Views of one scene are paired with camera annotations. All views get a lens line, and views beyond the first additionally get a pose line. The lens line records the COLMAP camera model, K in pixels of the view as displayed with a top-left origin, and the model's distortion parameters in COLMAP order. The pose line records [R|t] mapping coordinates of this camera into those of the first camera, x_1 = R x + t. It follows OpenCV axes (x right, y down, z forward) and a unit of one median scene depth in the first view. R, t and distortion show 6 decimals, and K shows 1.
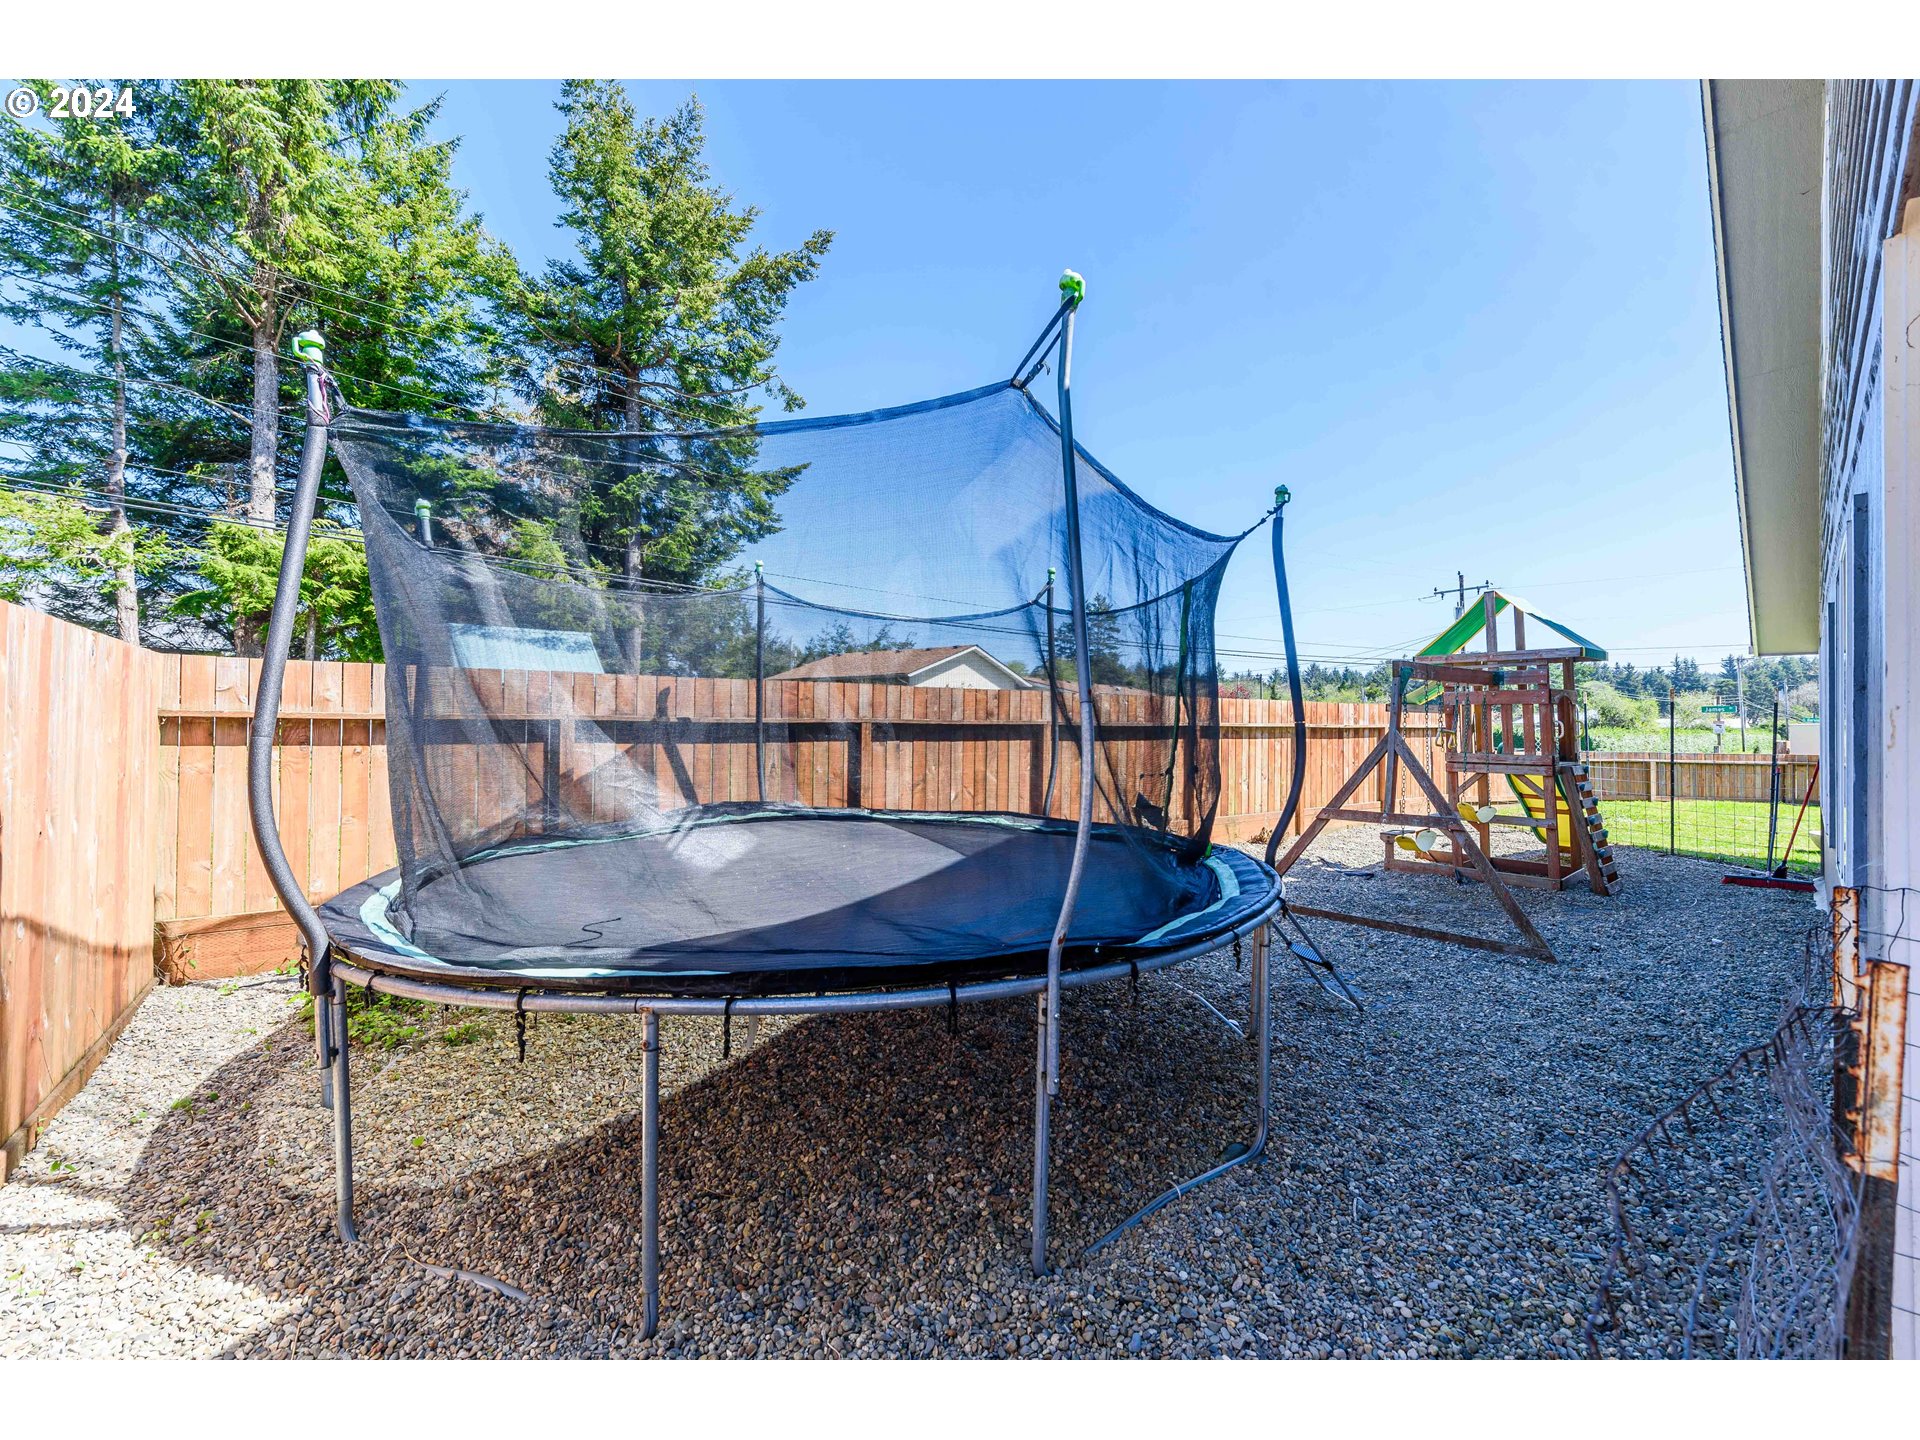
lens RADIAL K [[747.3, 0, 947.0], [0, 747.3, 718.6], [0, 0, 1]] dist [0.008755, -0.001535]
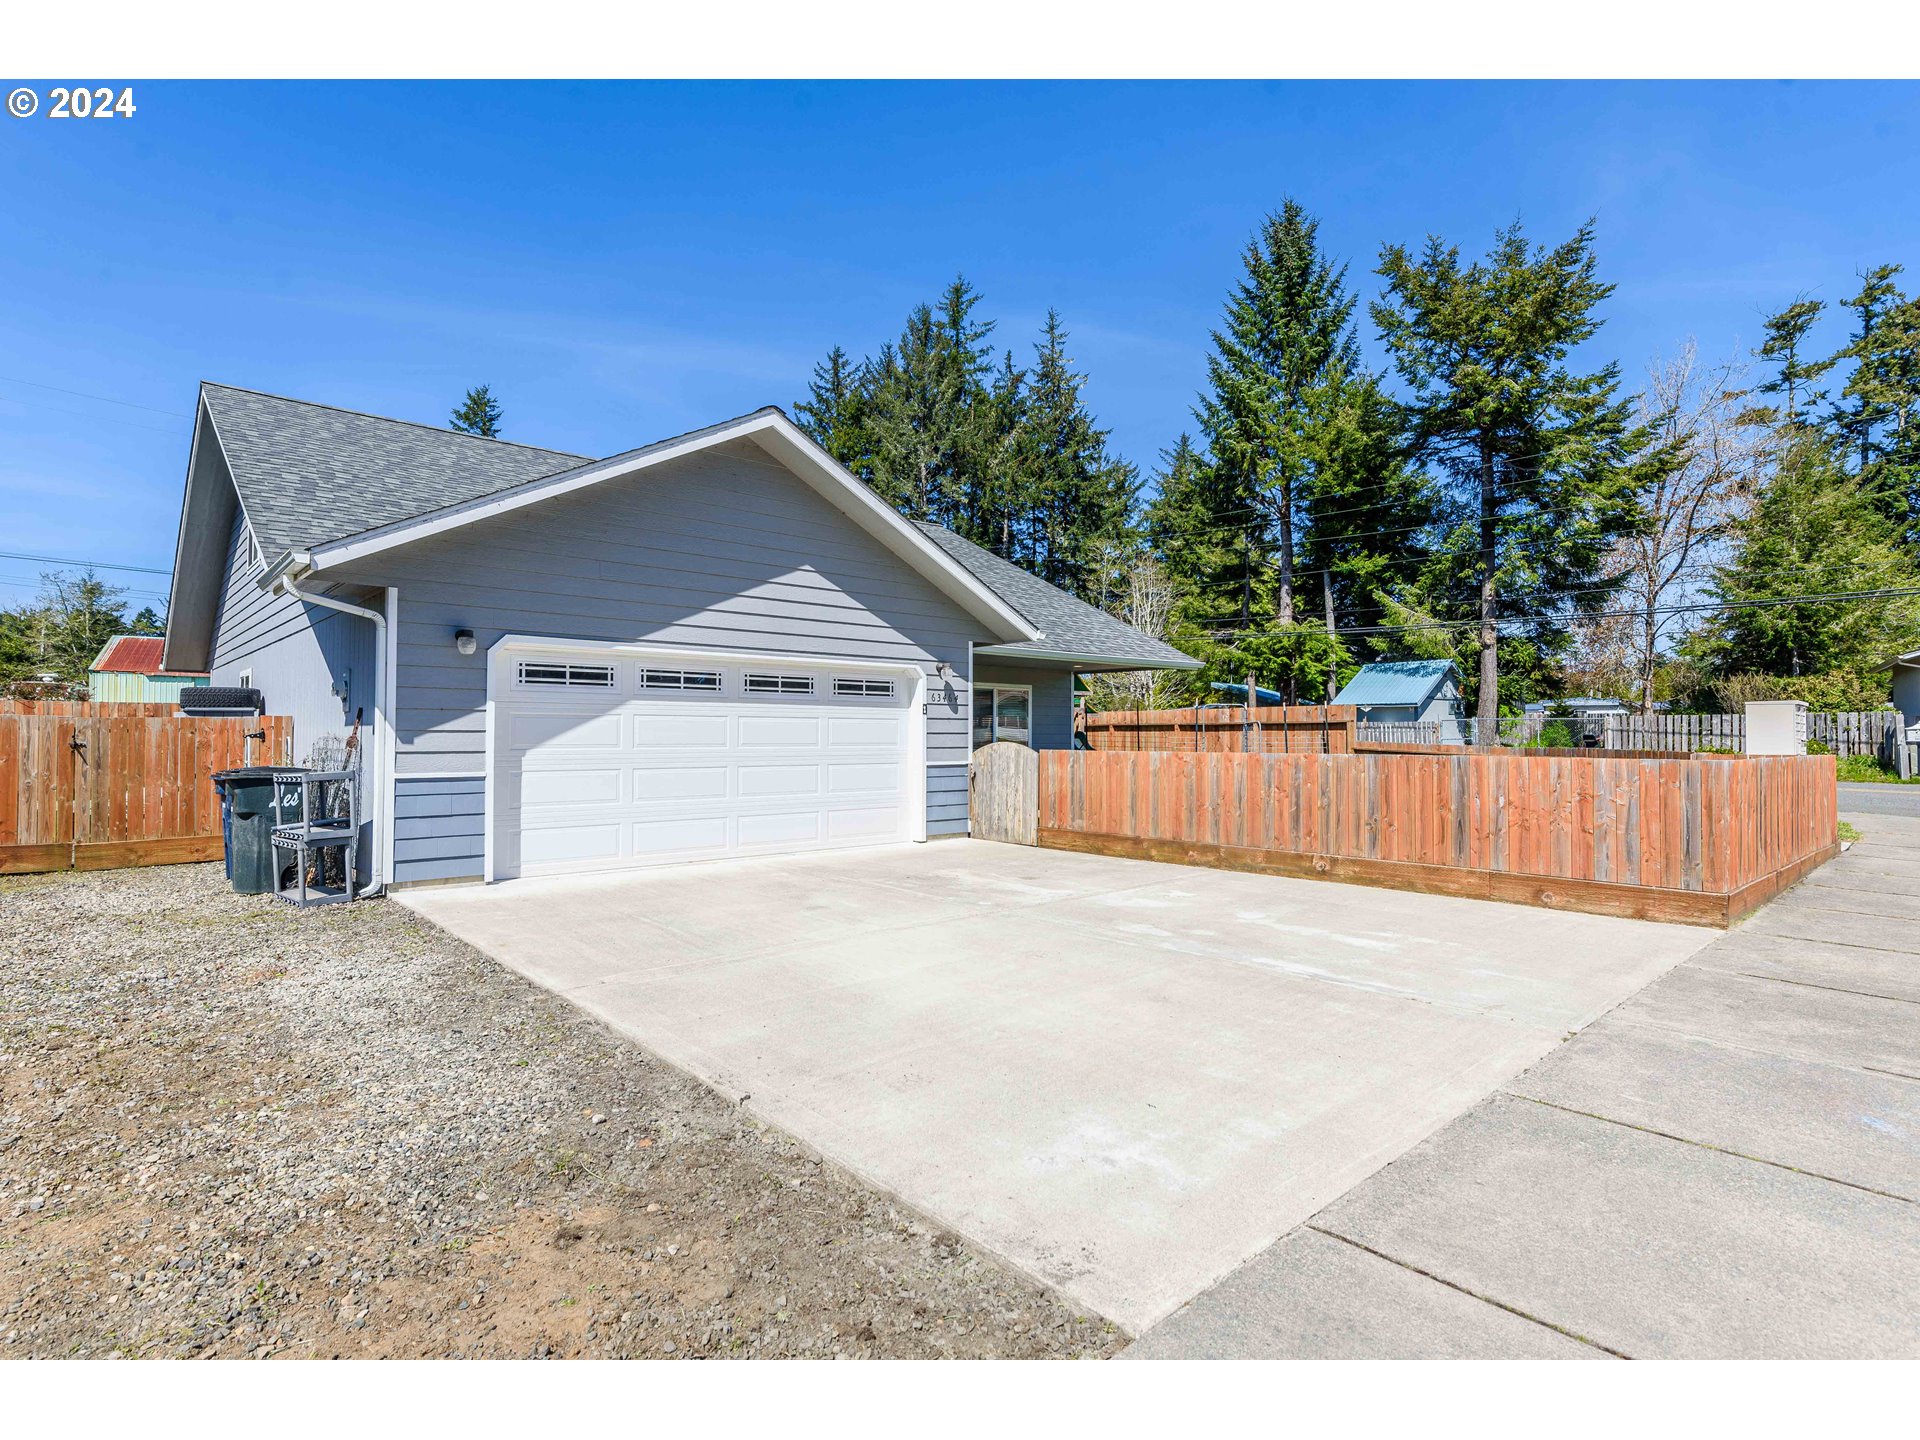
lens RADIAL K [[965.3, 0, 961.1], [0, 965.3, 722.3], [0, 0, 1]] dist [0.017484, -0.004801]
pose [[-0.017841, -0.021694, -0.999605, 3.262026], [0.009608, 0.999715, -0.021868, 0.059659], [0.999795, -0.009994, -0.017627, 0.386197]]
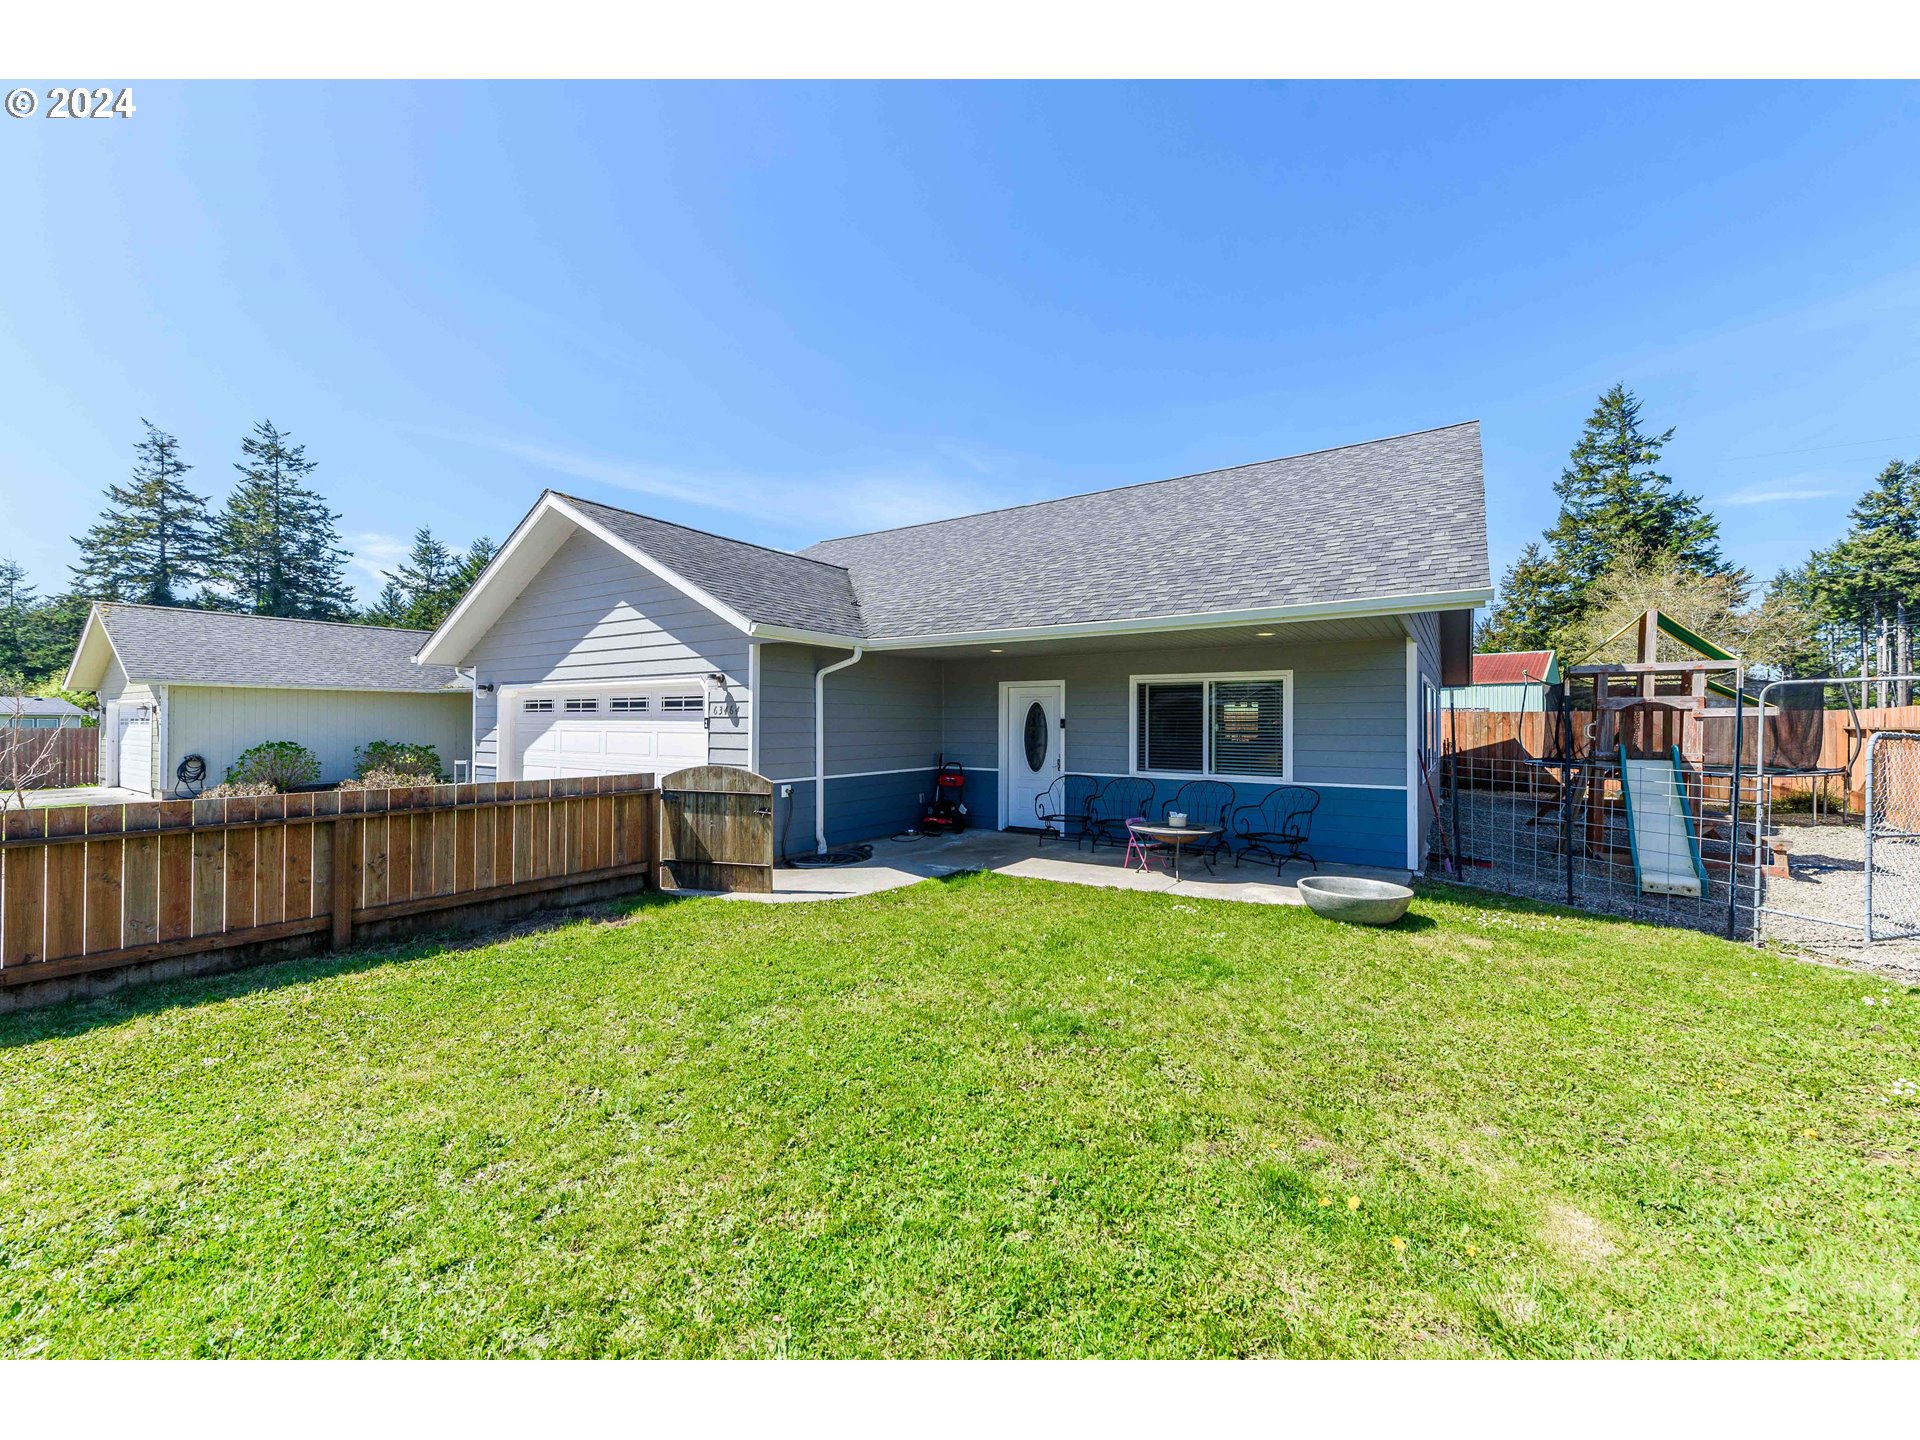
lens RADIAL K [[747.3, 0, 962.7], [0, 747.3, 720.3], [0, 0, 1]] dist [0.008755, -0.001535]
pose [[-0.972825, -0.011349, -0.231262, 1.642654], [-0.007724, 0.999833, -0.016573, 0.017160], [0.231411, -0.014336, -0.972750, 1.480387]]
